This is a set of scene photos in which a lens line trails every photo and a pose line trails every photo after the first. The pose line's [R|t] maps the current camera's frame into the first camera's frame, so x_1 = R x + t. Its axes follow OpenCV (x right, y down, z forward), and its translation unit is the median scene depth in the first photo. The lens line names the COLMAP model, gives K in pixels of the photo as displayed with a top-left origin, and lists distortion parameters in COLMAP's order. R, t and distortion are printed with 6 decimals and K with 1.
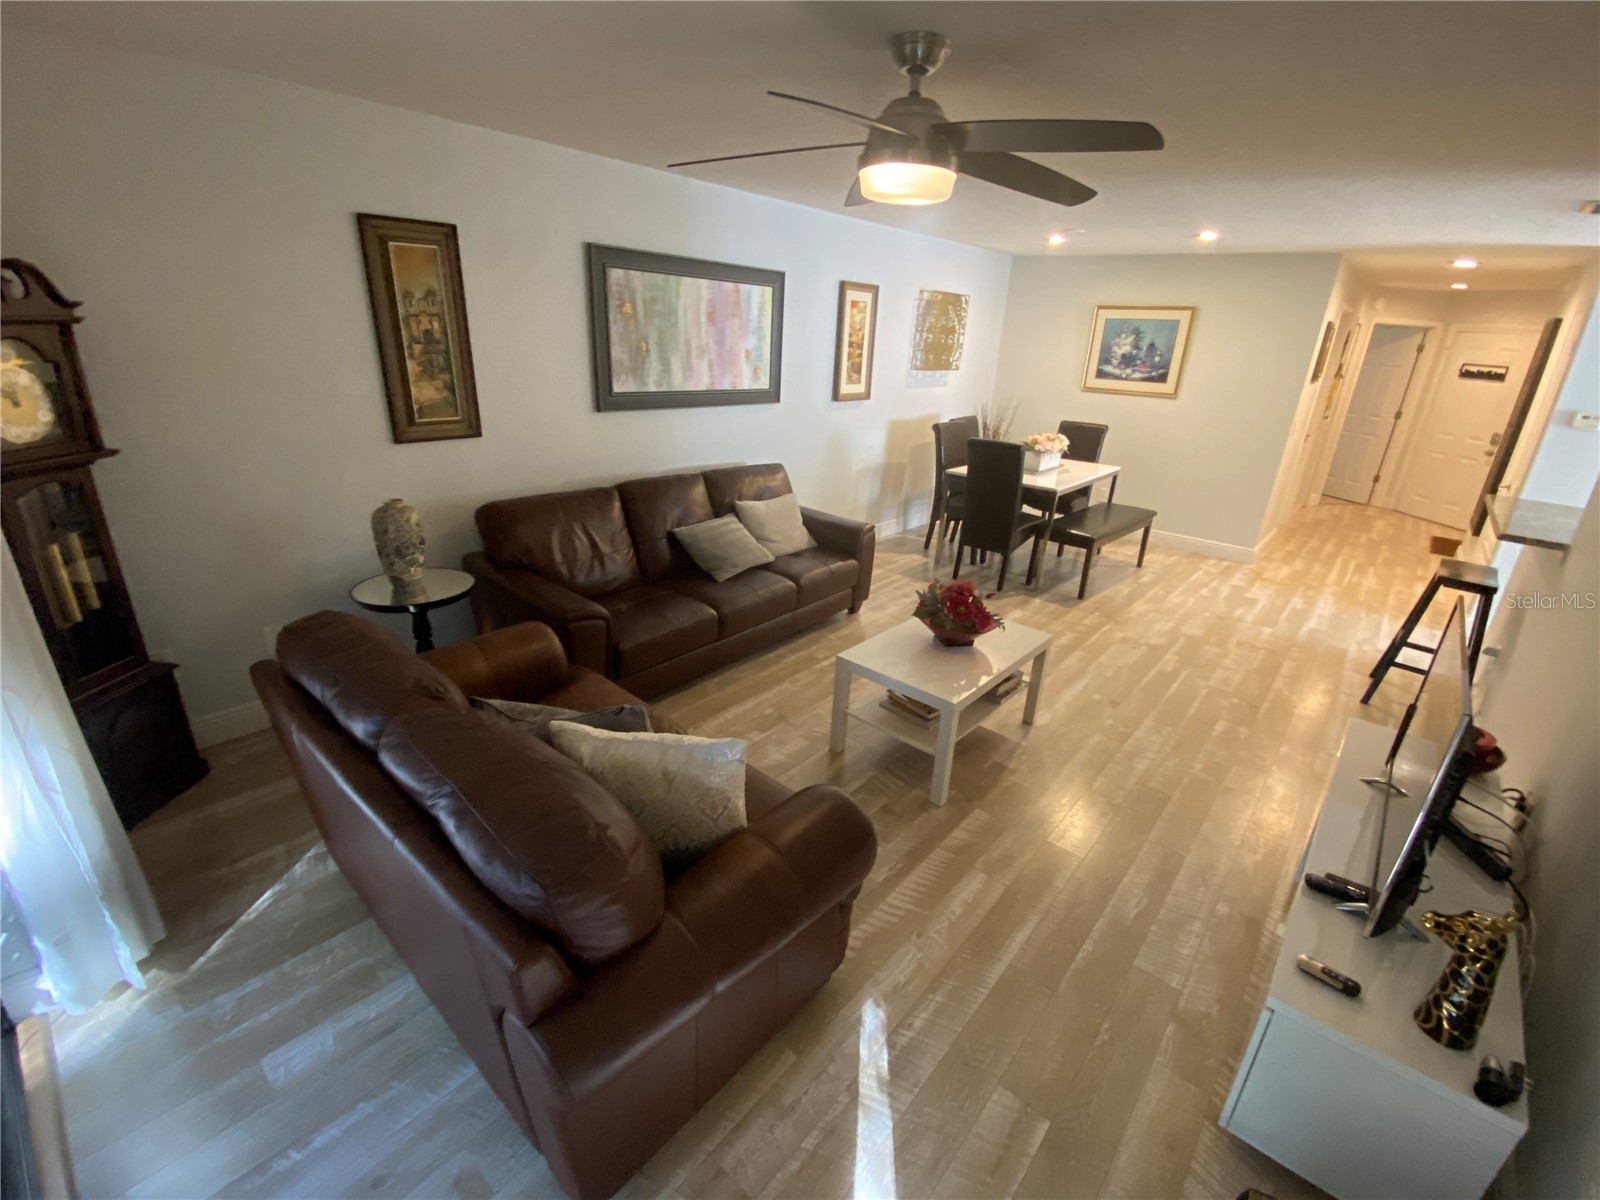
lens RADIAL K [[691.6, 0, 788.9], [0, 691.6, 606.7], [0, 0, 1]] dist [-0.001575, -0.008750]
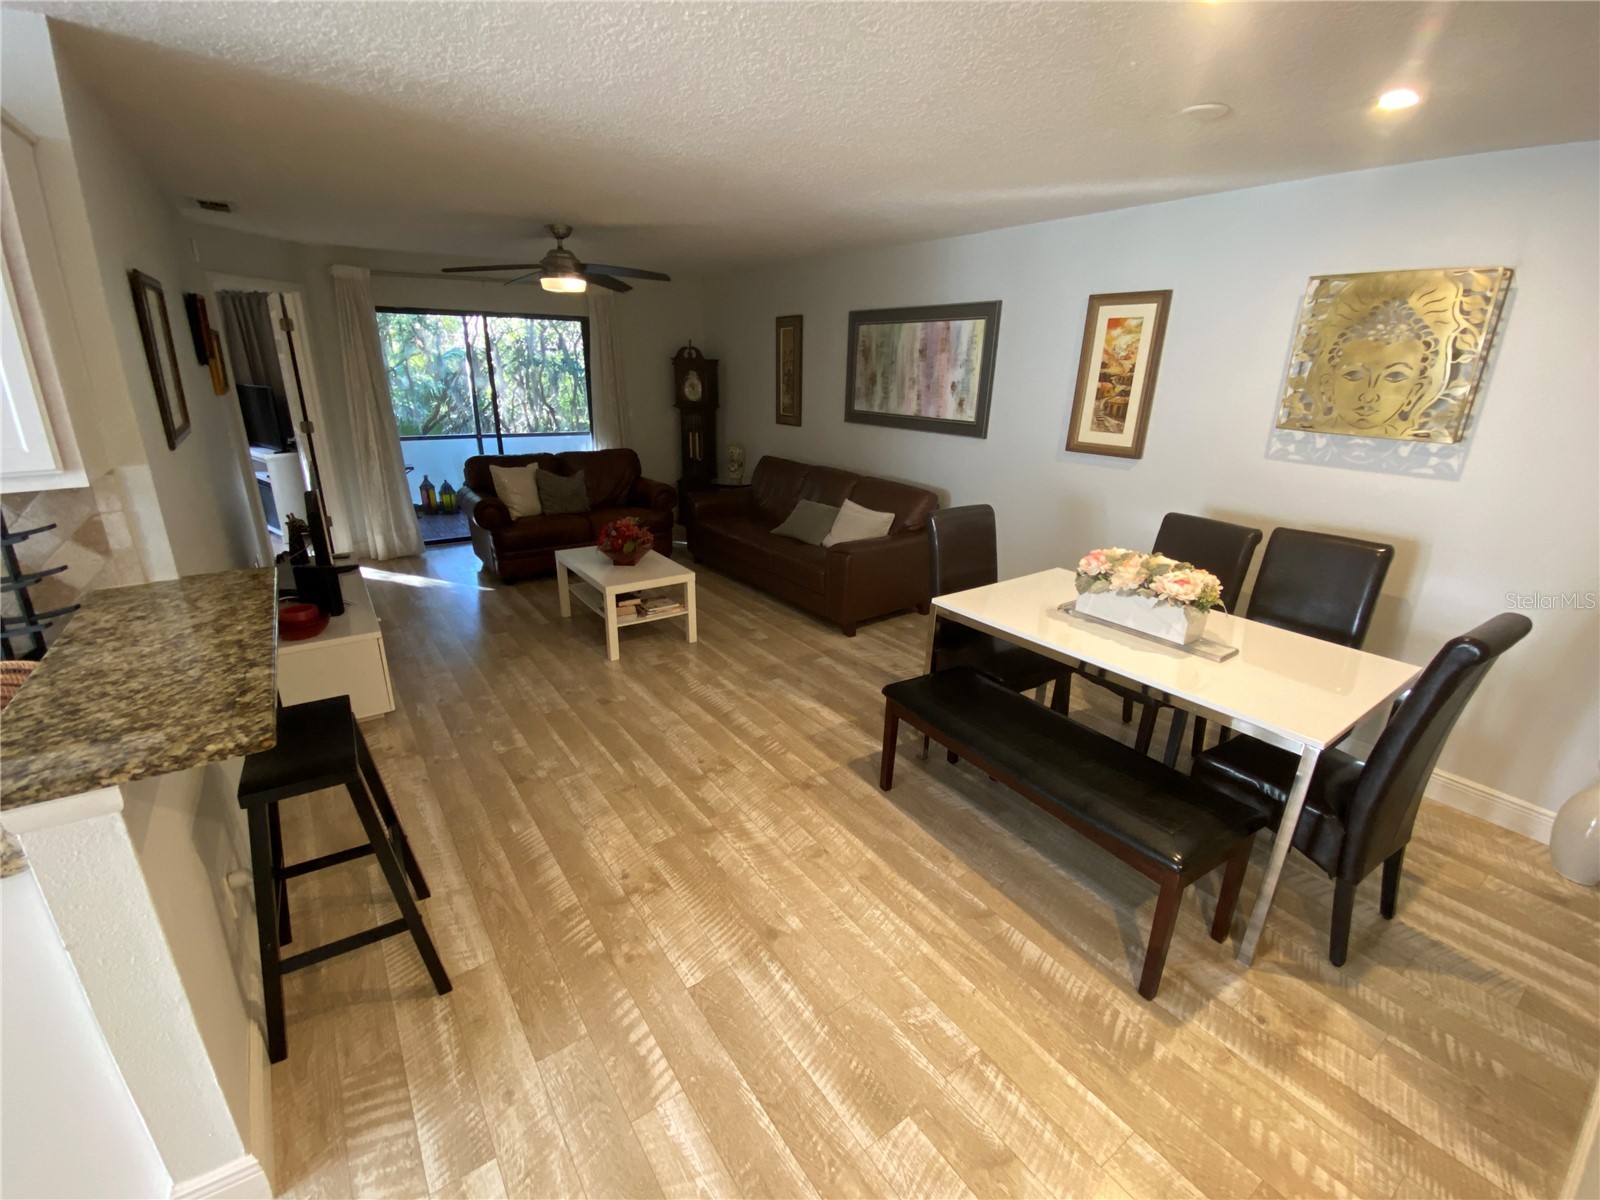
lens RADIAL K [[691.6, 0, 783.7], [0, 691.6, 597.3], [0, 0, 1]] dist [-0.001575, -0.008750]
pose [[-0.245773, 0.259322, -0.933996, 1.067280], [-0.384914, 0.858216, 0.339569, -0.352366], [0.889628, 0.442964, -0.111110, 1.042653]]
